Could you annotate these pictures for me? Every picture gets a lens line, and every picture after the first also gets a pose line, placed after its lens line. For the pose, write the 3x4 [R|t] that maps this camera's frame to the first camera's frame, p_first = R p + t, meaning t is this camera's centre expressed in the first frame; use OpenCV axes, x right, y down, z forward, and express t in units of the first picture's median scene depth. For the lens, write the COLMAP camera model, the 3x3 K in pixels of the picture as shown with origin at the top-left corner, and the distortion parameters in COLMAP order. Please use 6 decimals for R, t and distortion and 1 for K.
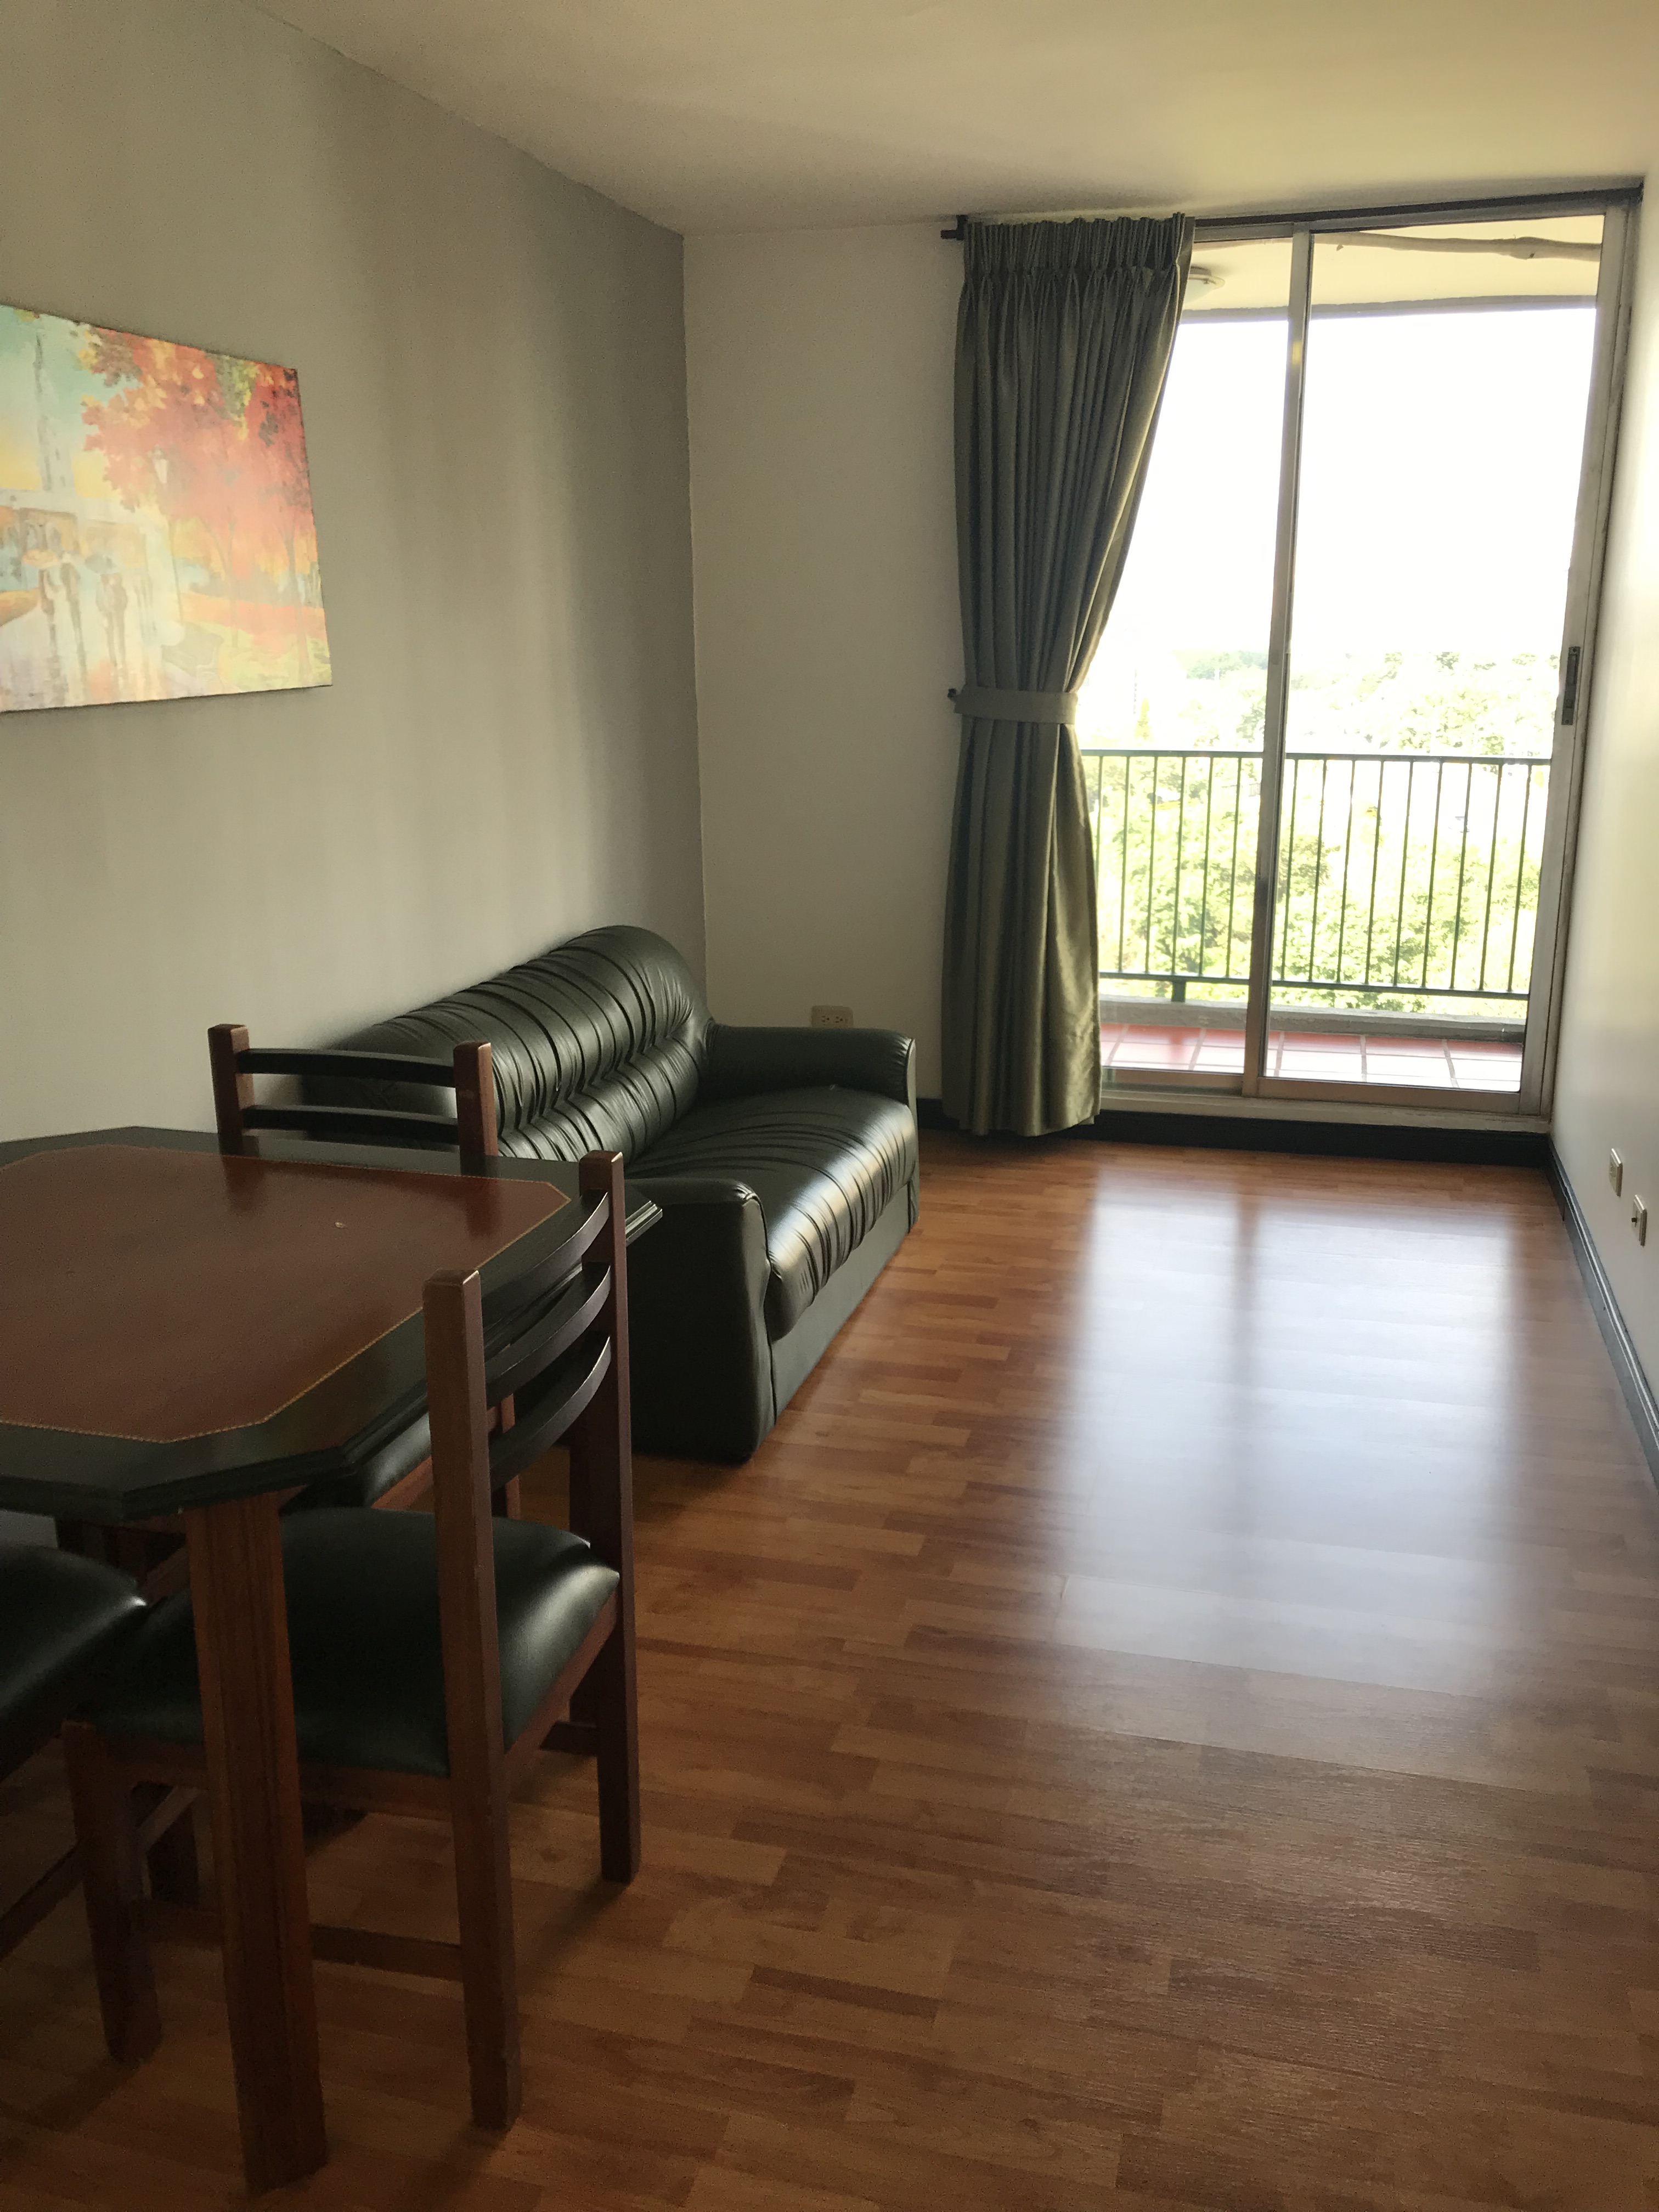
lens RADIAL K [[1813.3, 0, 812.1], [0, 1813.3, 1124.5], [0, 0, 1]] dist [0.028934, -0.017827]
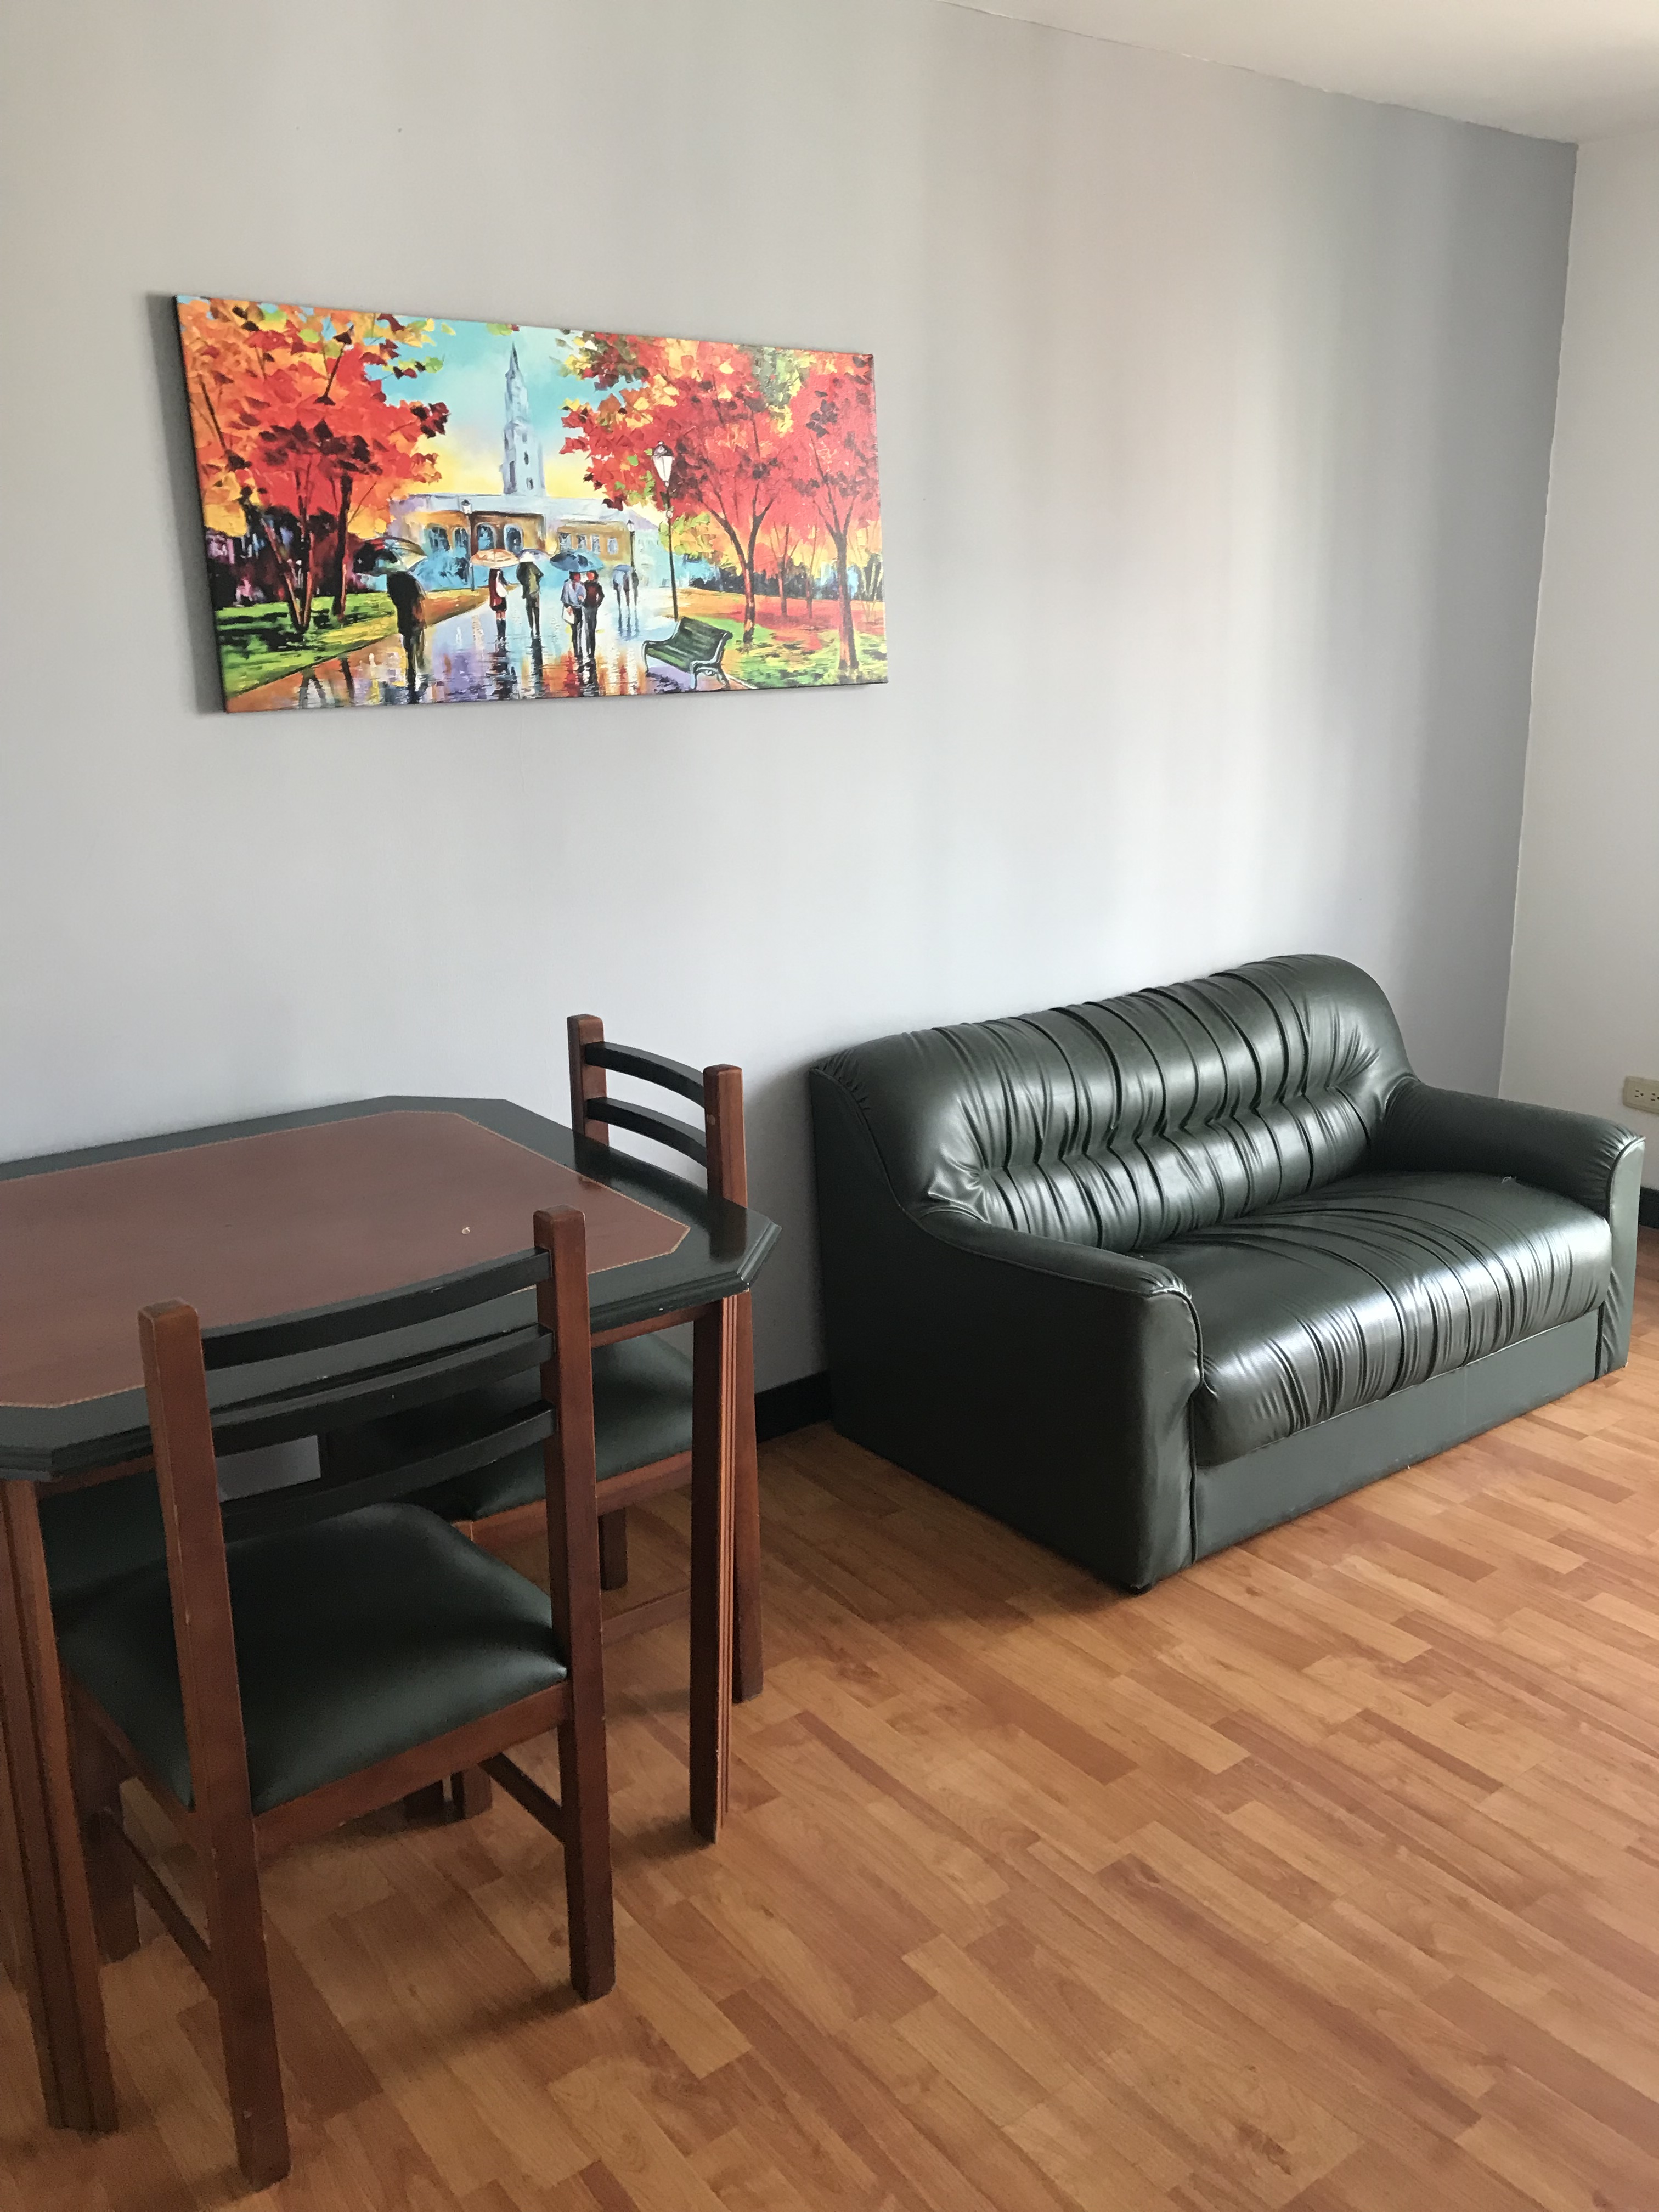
lens RADIAL K [[1813.3, 0, 679.7], [0, 1813.3, 1112.3], [0, 0, 1]] dist [0.028934, -0.017827]
pose [[0.803275, 0.156780, -0.574603, 0.280332], [-0.155504, 0.986478, 0.051771, -0.055864], [0.574950, 0.047767, 0.816793, 0.186746]]
